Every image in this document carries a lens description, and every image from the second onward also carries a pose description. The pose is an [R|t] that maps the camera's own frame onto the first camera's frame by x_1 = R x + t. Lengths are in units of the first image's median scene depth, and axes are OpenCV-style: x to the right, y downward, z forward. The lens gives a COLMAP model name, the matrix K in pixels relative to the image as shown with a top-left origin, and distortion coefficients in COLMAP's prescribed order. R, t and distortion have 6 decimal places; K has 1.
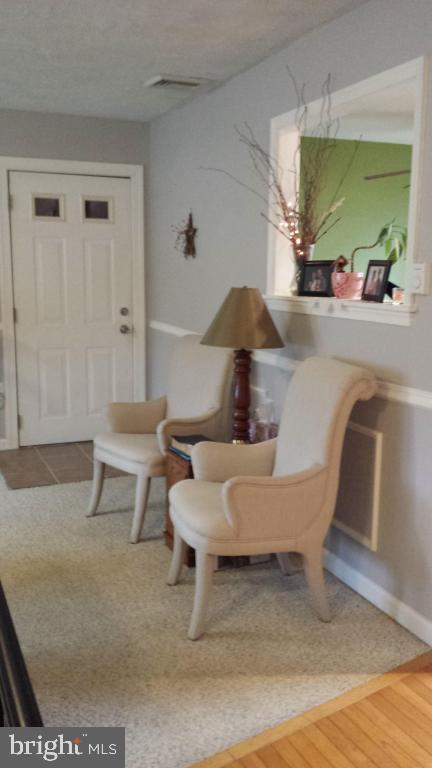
lens RADIAL K [[722.4, 0, 216.0], [0, 722.4, 384.0], [0, 0, 1]] dist [0.161963, -0.373131]
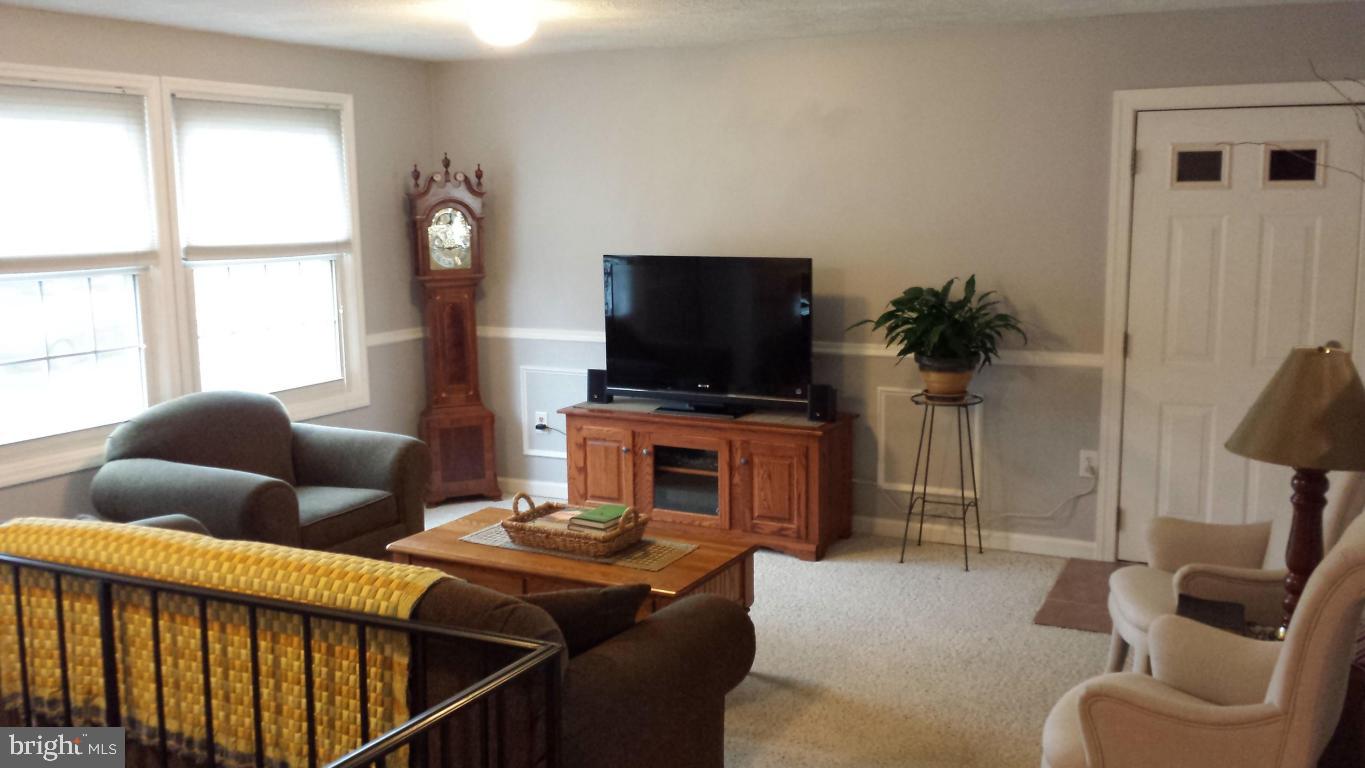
lens RADIAL K [[1311.4, 0, 682.5], [0, 1311.4, 384.0], [0, 0, 1]] dist [-0.003801, -0.002314]
pose [[0.644205, 0.098769, -0.758449, 0.315167], [-0.105188, 0.993645, 0.040054, -0.065591], [0.757585, 0.053977, 0.650501, 0.010830]]
